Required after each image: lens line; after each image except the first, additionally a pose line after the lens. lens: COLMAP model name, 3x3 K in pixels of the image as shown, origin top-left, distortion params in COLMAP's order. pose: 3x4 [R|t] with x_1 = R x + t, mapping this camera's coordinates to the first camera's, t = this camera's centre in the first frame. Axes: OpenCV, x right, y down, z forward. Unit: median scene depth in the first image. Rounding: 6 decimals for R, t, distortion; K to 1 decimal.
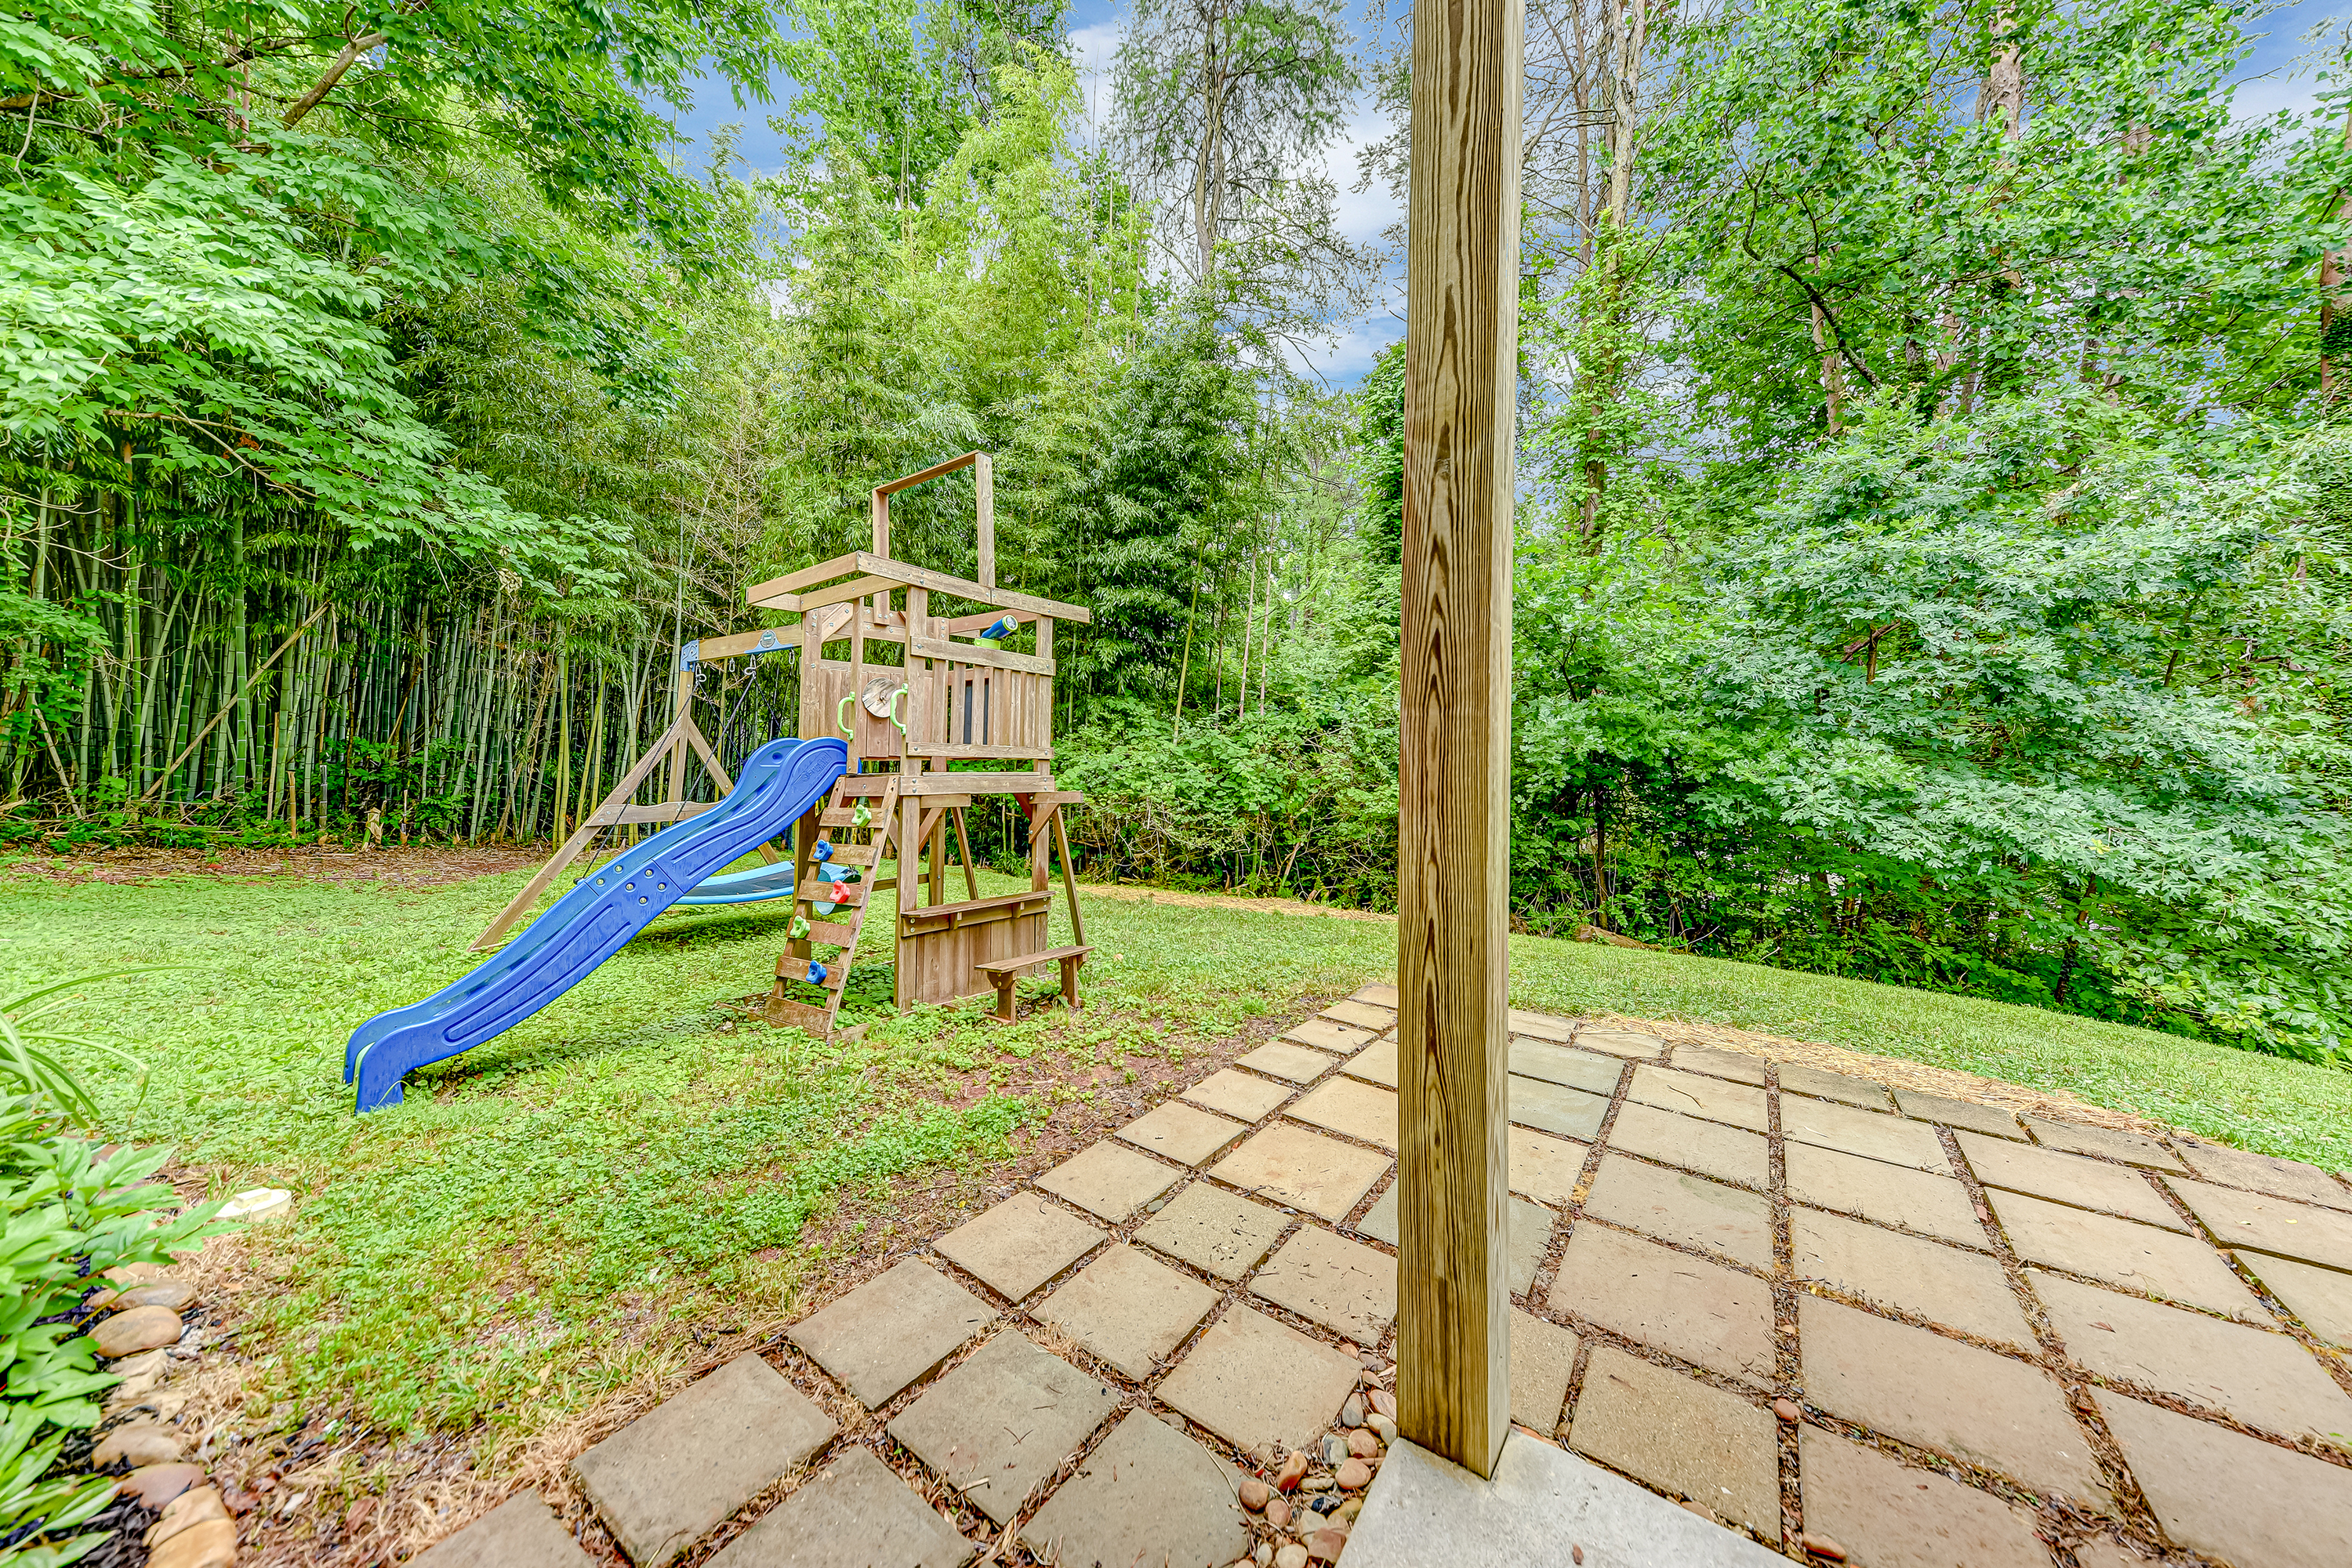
lens RADIAL K [[823.3, 0, 1169.5], [0, 823.3, 780.0], [0, 0, 1]] dist [0.008626, -0.005999]
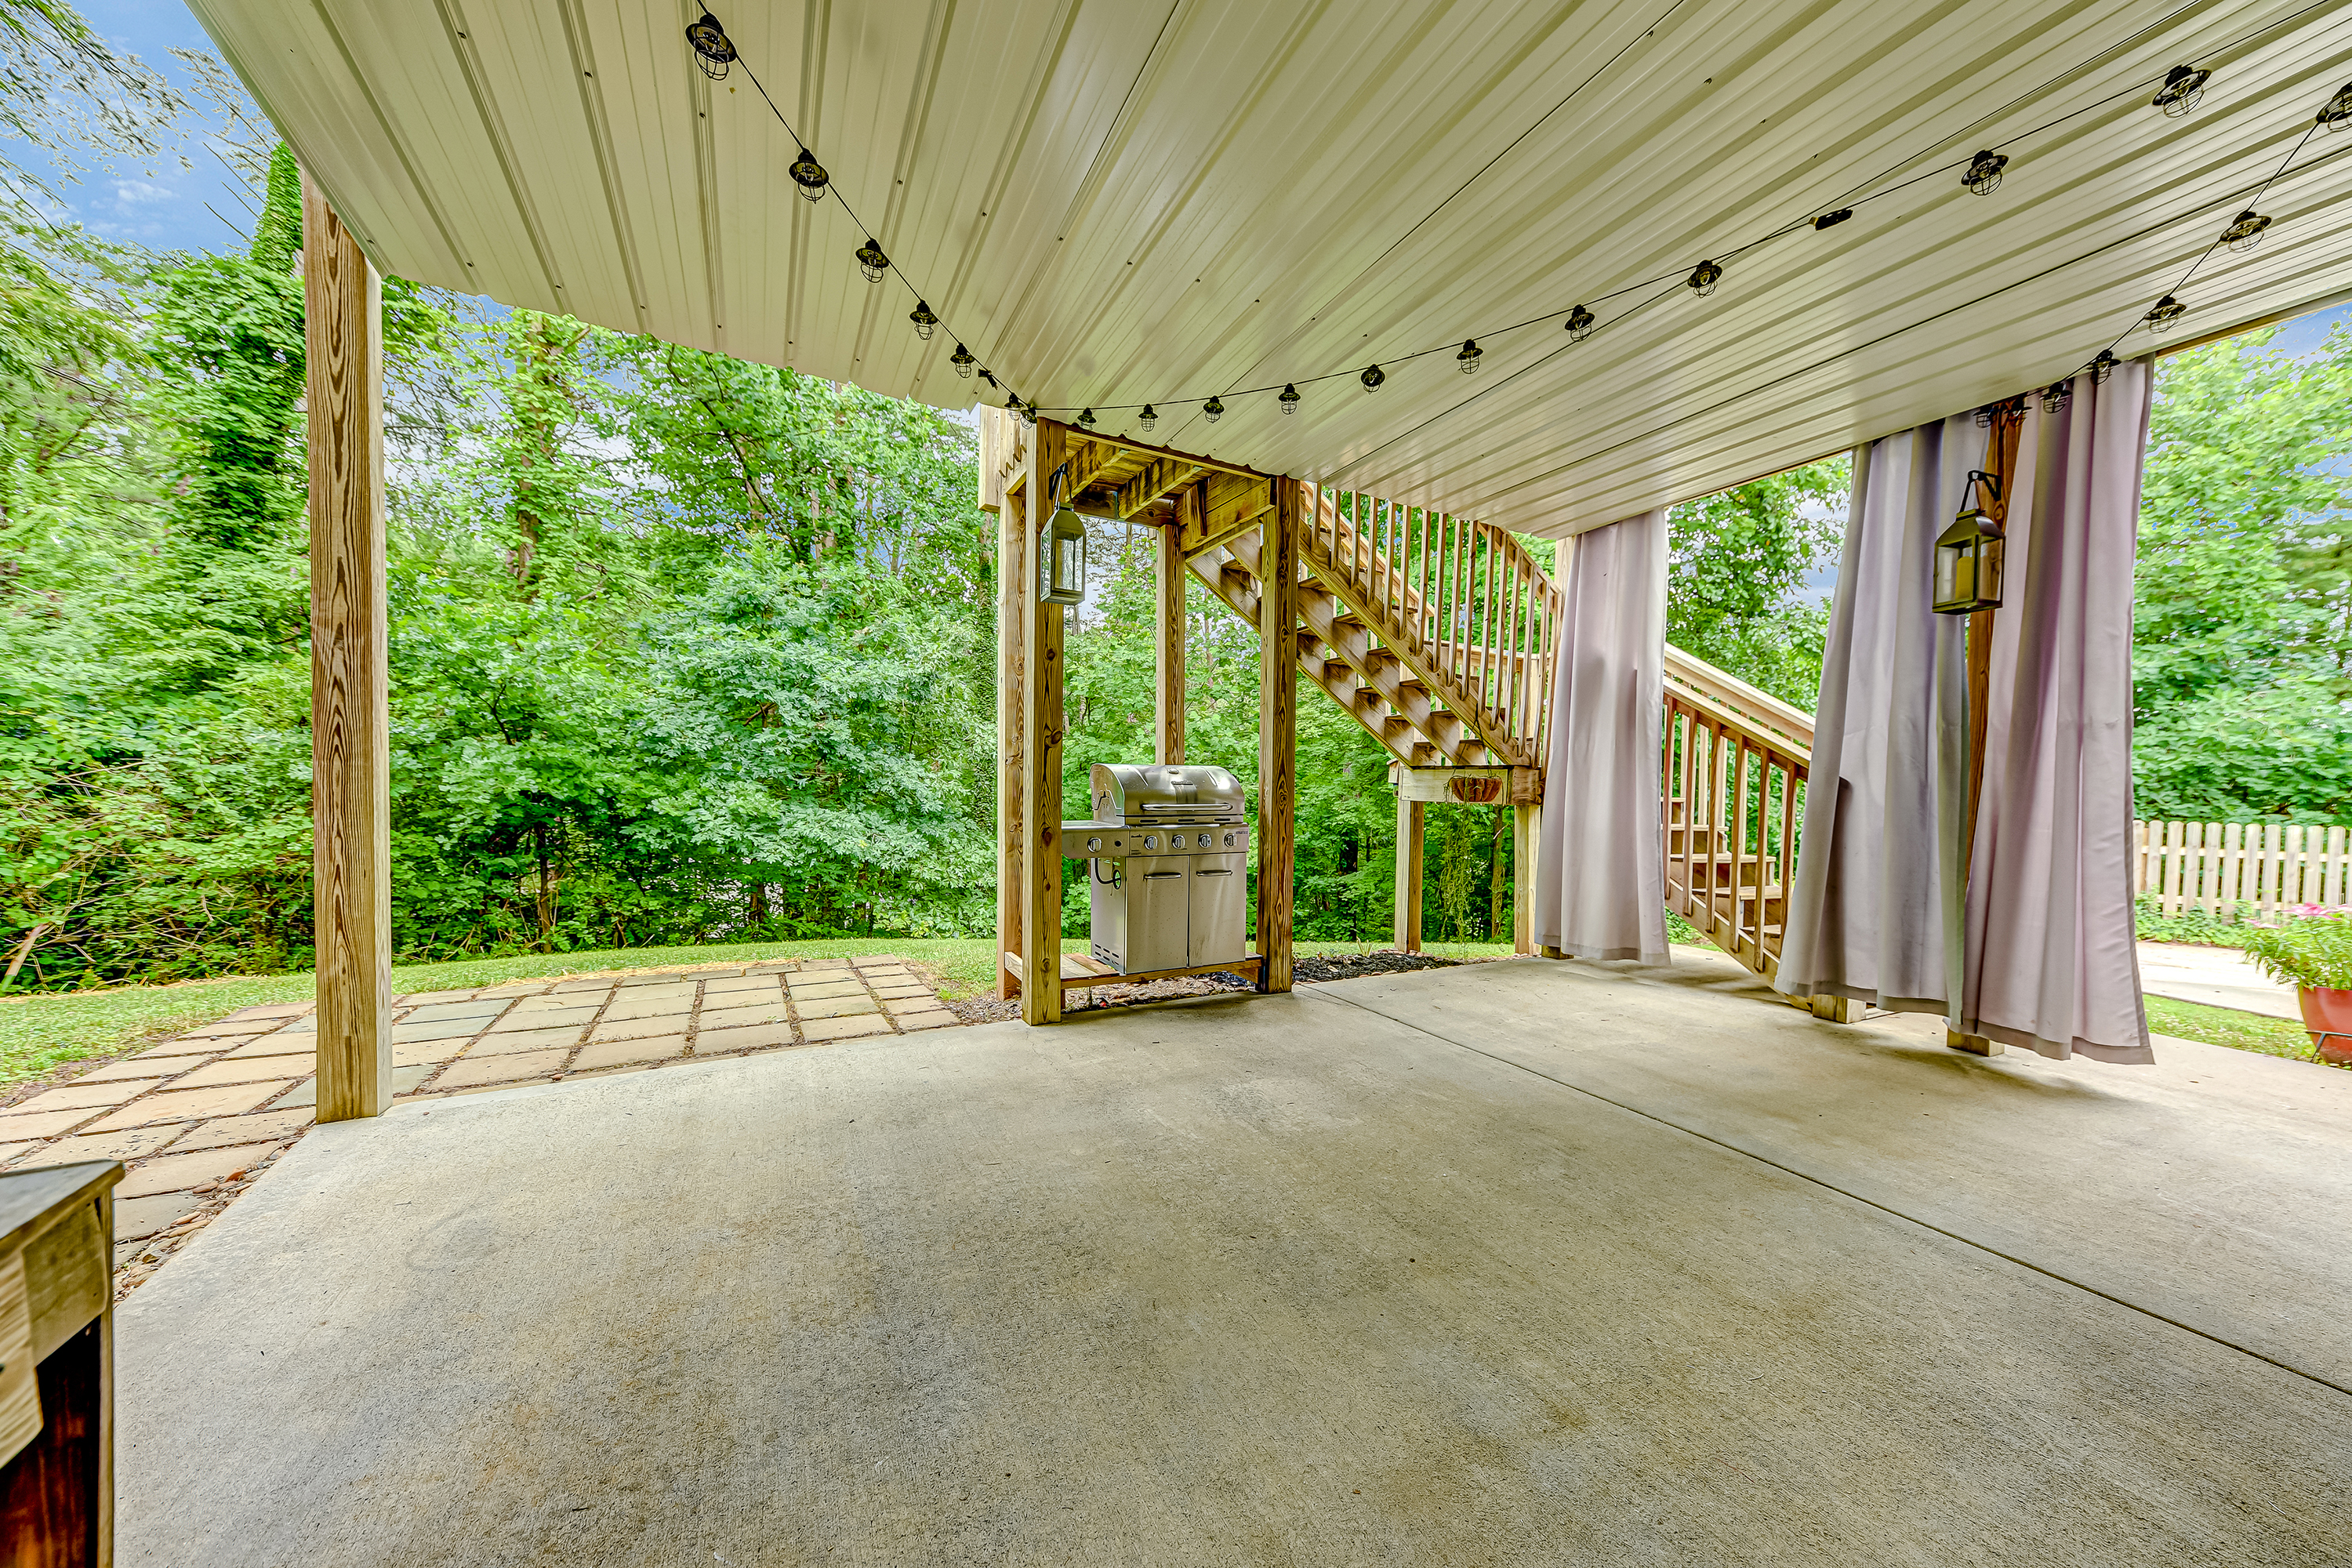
lens RADIAL K [[829.3, 0, 1181.0], [0, 829.3, 793.2], [0, 0, 1]] dist [0.057294, -0.012643]
pose [[0.454072, -0.005616, 0.890947, -0.100650], [0.036814, 0.999244, -0.012463, 0.014120], [-0.890204, 0.038459, 0.453936, -0.288248]]
